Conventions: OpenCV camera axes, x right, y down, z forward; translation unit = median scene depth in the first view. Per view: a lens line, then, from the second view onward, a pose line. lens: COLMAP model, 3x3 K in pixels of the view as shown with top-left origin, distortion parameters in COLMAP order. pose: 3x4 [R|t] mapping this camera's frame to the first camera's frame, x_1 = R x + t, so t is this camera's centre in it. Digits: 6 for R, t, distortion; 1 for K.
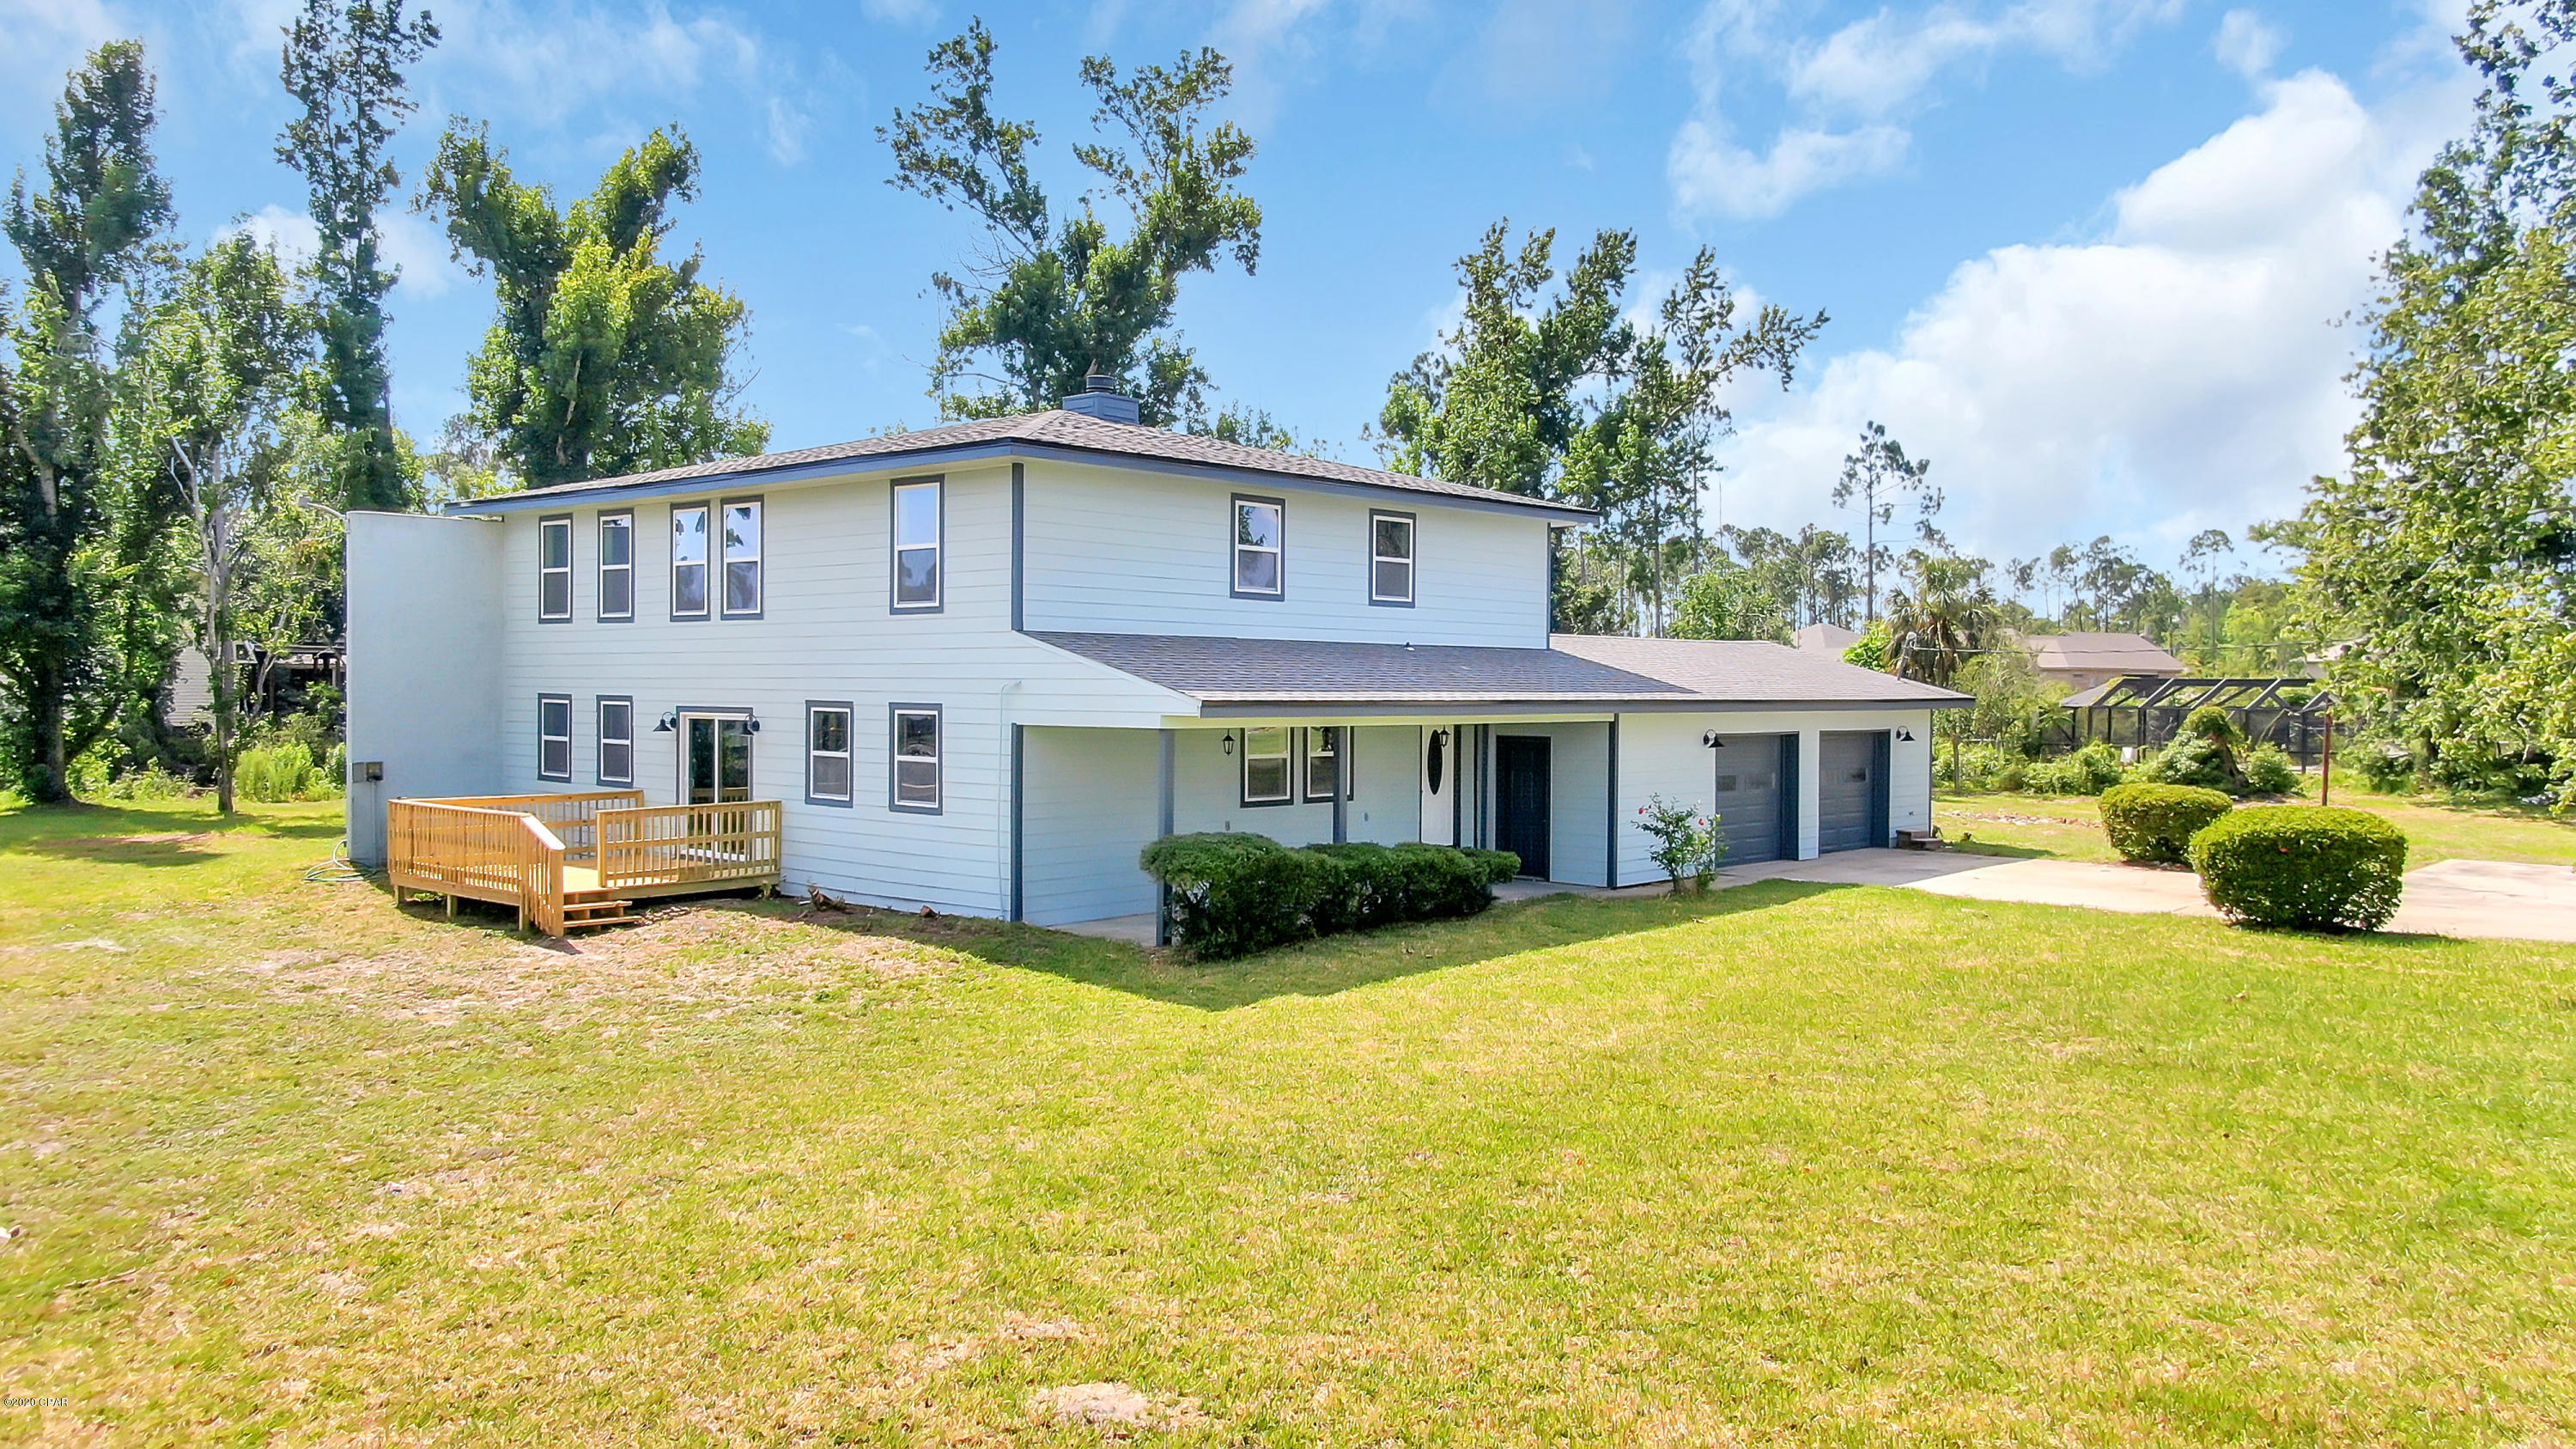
lens RADIAL K [[1873.8, 0, 1279.3], [0, 1873.8, 712.6], [0, 0, 1]] dist [-0.032268, 0.005663]
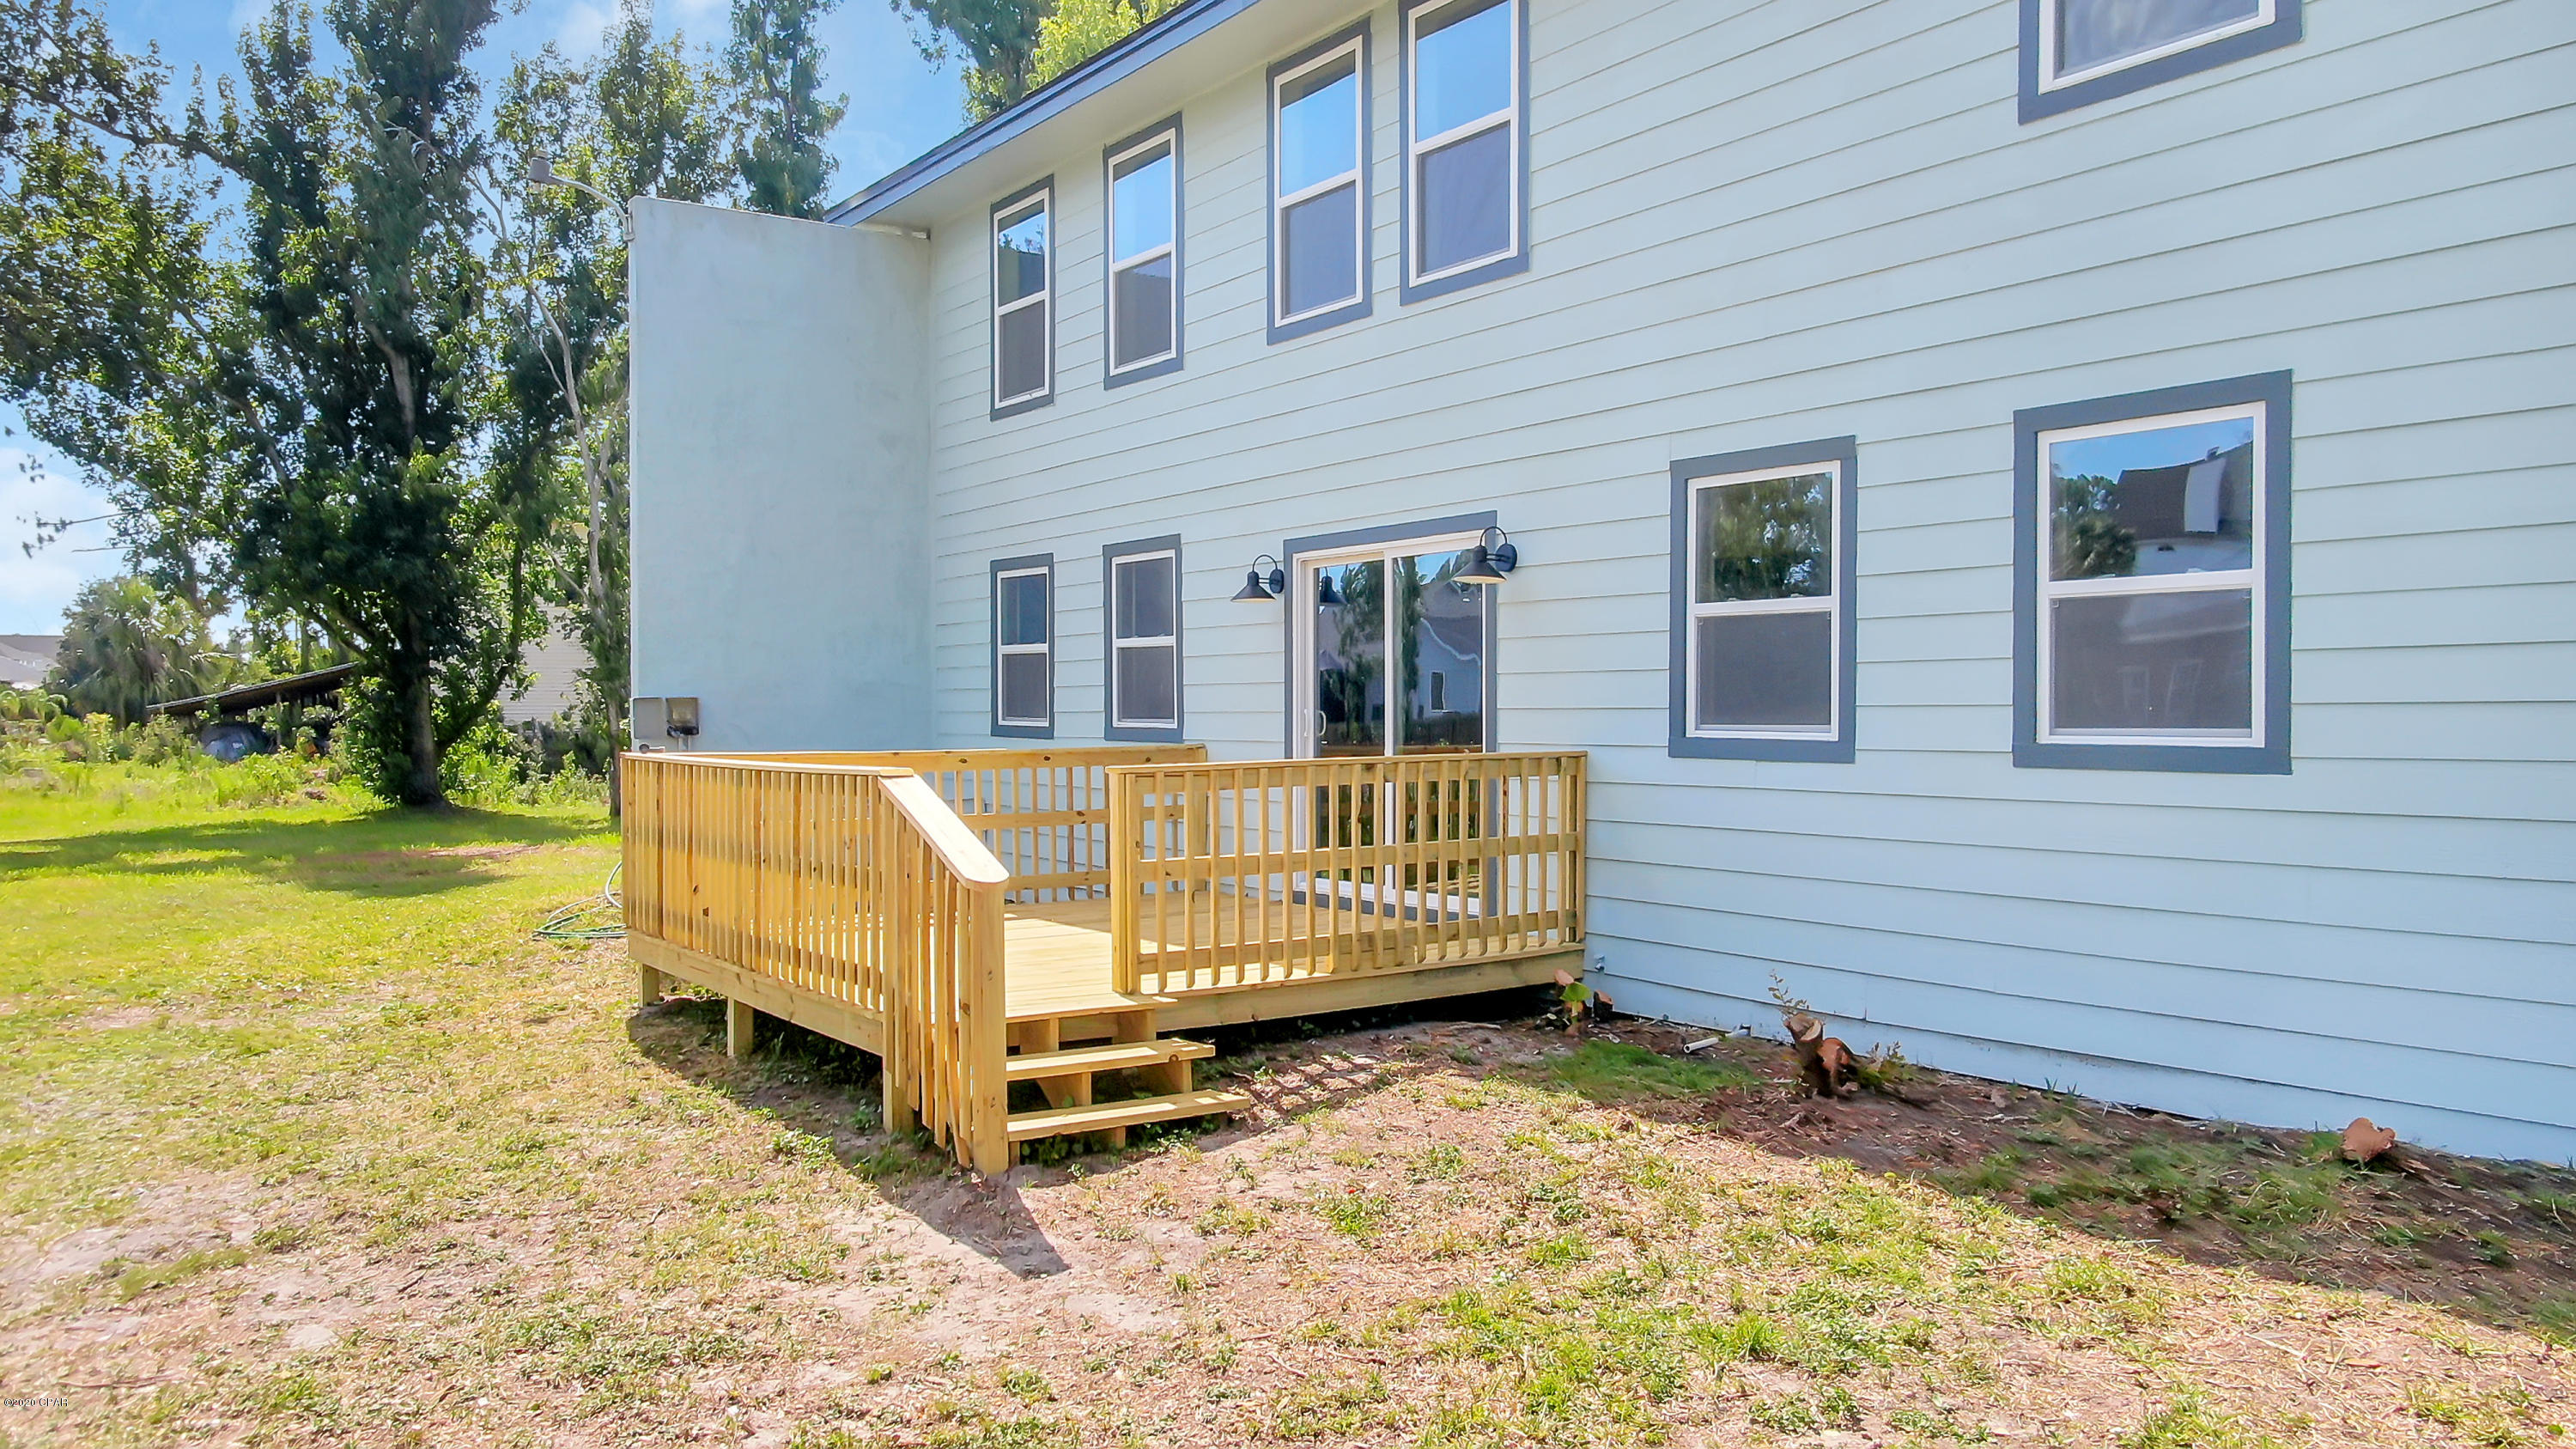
lens RADIAL K [[1873.8, 0, 1289.2], [0, 1873.8, 724.9], [0, 0, 1]] dist [-0.032268, 0.005663]
pose [[0.969166, -0.008233, -0.246272, -0.229874], [0.006237, 0.999941, -0.008883, 0.044163], [0.246331, 0.007073, 0.969160, 0.622302]]
